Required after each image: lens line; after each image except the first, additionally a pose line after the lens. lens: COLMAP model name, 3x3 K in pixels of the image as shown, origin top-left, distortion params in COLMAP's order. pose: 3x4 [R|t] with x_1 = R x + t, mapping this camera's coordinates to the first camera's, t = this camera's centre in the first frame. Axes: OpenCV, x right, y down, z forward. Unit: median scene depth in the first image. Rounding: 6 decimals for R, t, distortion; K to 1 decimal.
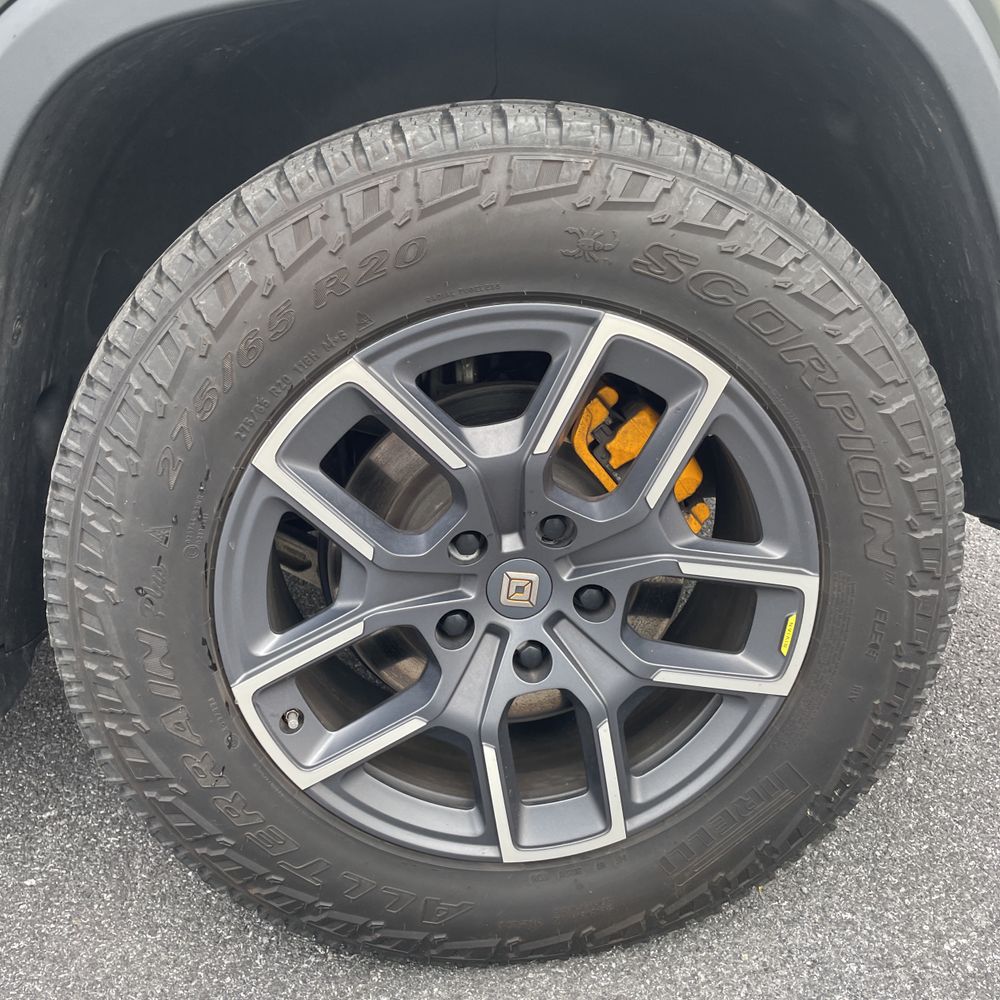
lens RADIAL K [[1009.5, 0, 500.0], [0, 1009.5, 500.0], [0, 0, 1]] dist [0.105999, -0.156553]
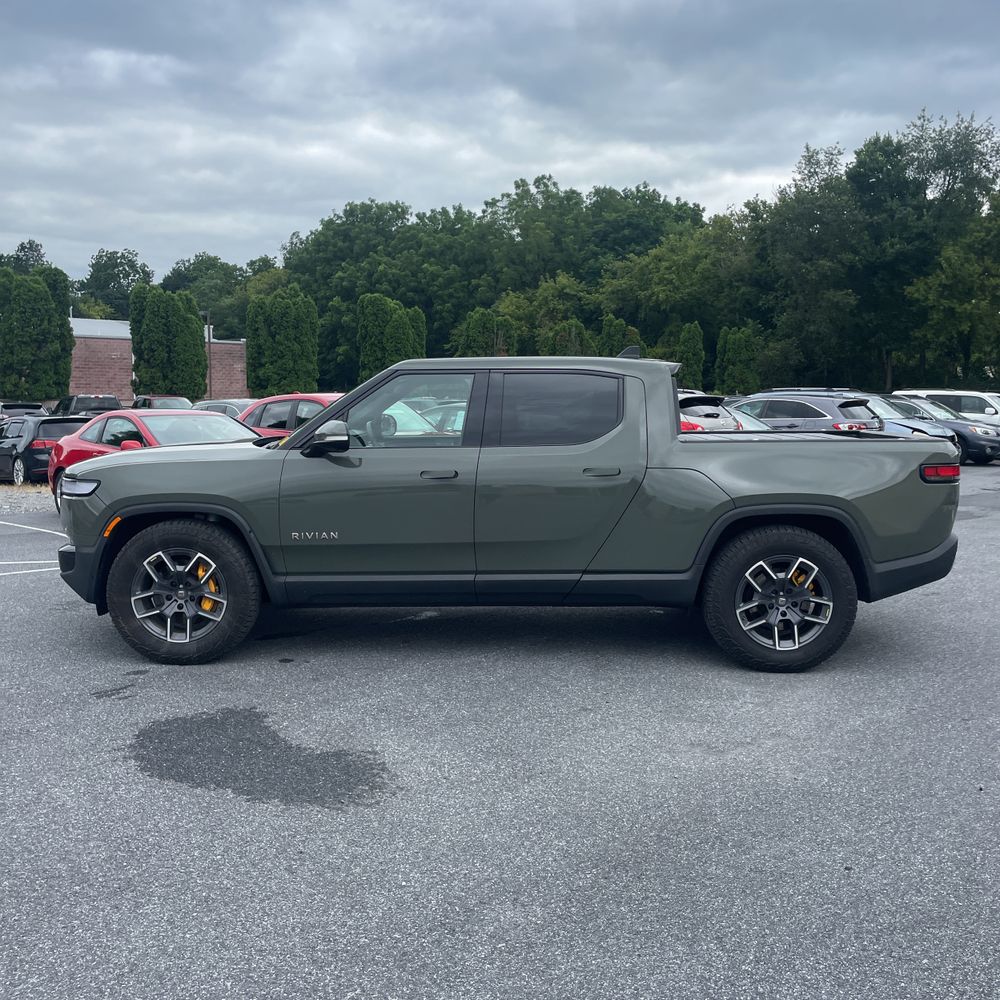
lens RADIAL K [[1009.5, 0, 500.0], [0, 1009.5, 500.0], [0, 0, 1]] dist [0.105999, -0.156553]
pose [[0.991884, 0.078463, -0.100053, -1.165563], [-0.099993, 0.967410, -0.232637, 1.158072], [0.078539, 0.240754, 0.967403, -5.513968]]
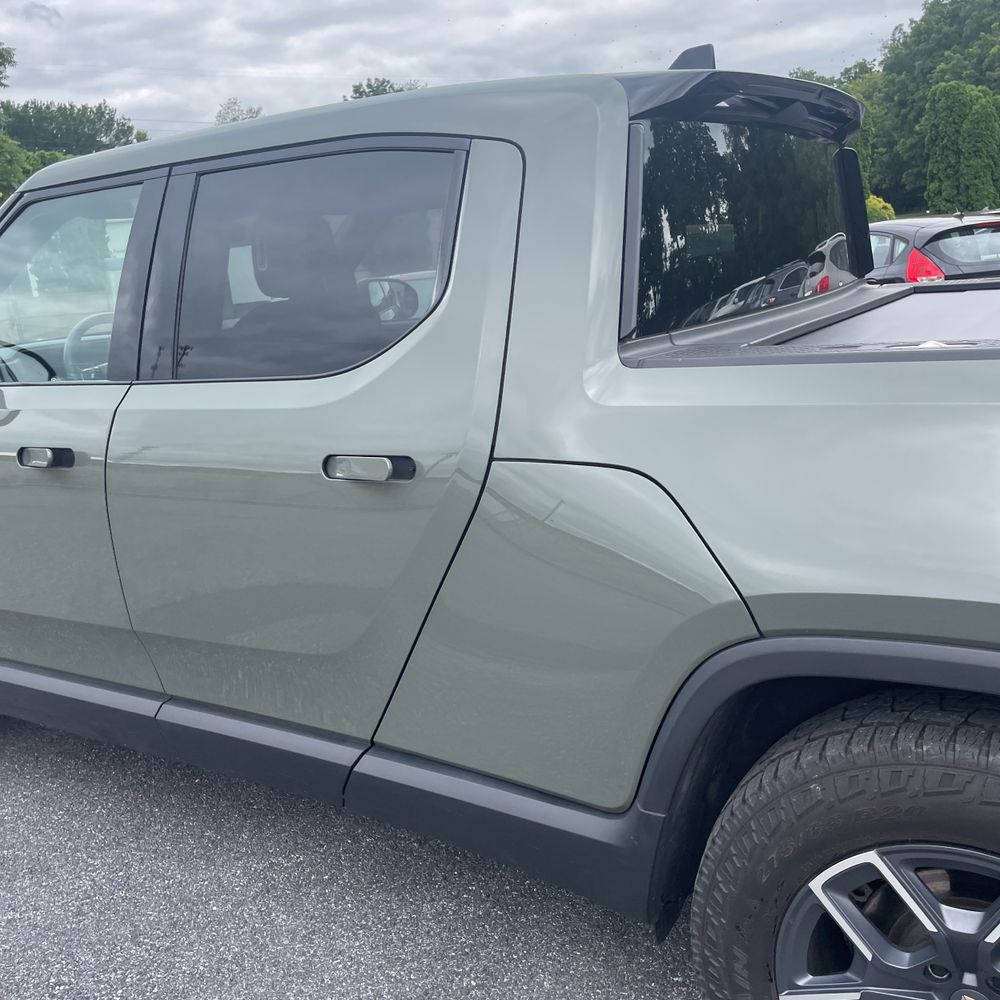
lens RADIAL K [[1017.2, 0, 509.5], [0, 1017.2, 504.4], [0, 0, 1]] dist [0.072507, -0.096804]
pose [[0.785319, 0.152394, -0.600041, 0.303604], [-0.184267, 0.982840, 0.008451, -0.574699], [0.591032, 0.103931, 0.799924, -0.762539]]
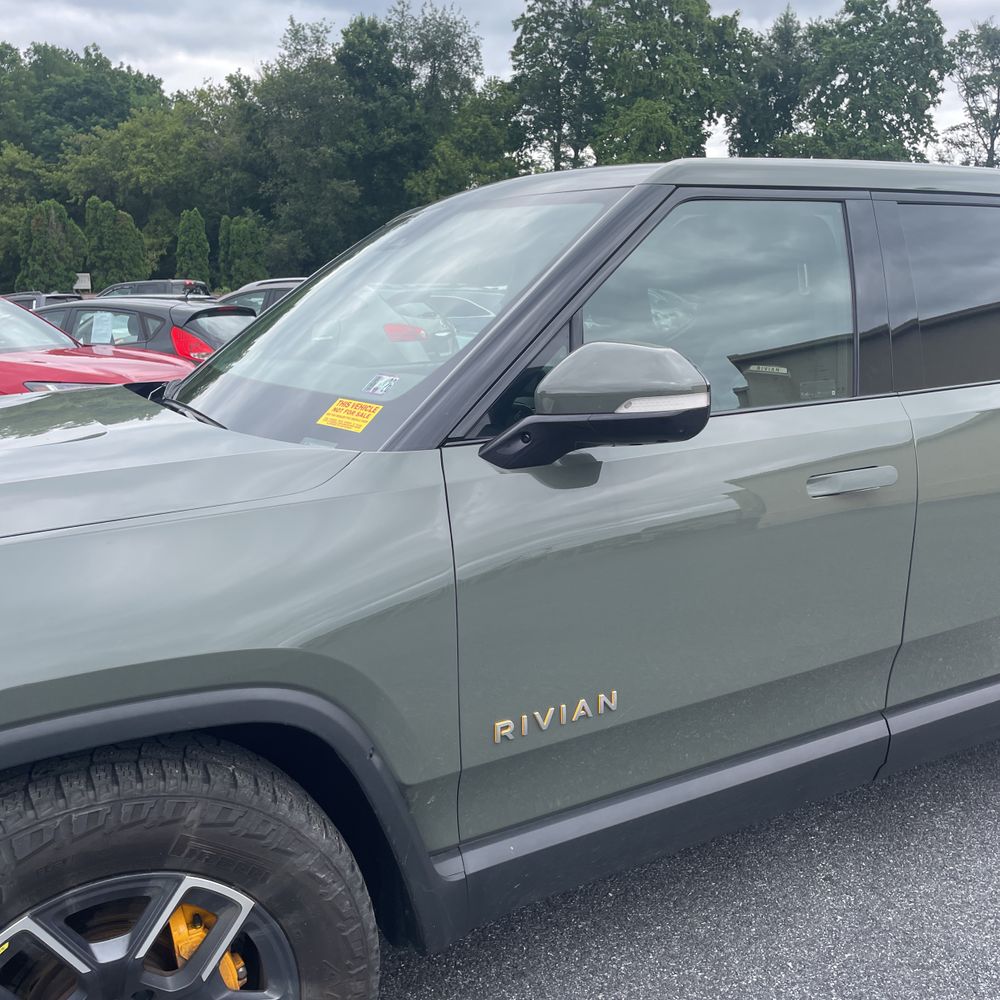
lens RADIAL K [[1017.2, 0, 509.5], [0, 1017.2, 504.4], [0, 0, 1]] dist [0.072507, -0.096804]
pose [[0.916128, -0.028429, 0.399877, -3.763870], [0.090426, 0.986430, -0.137040, -0.108026], [-0.390555, 0.161705, 0.906266, -1.325999]]
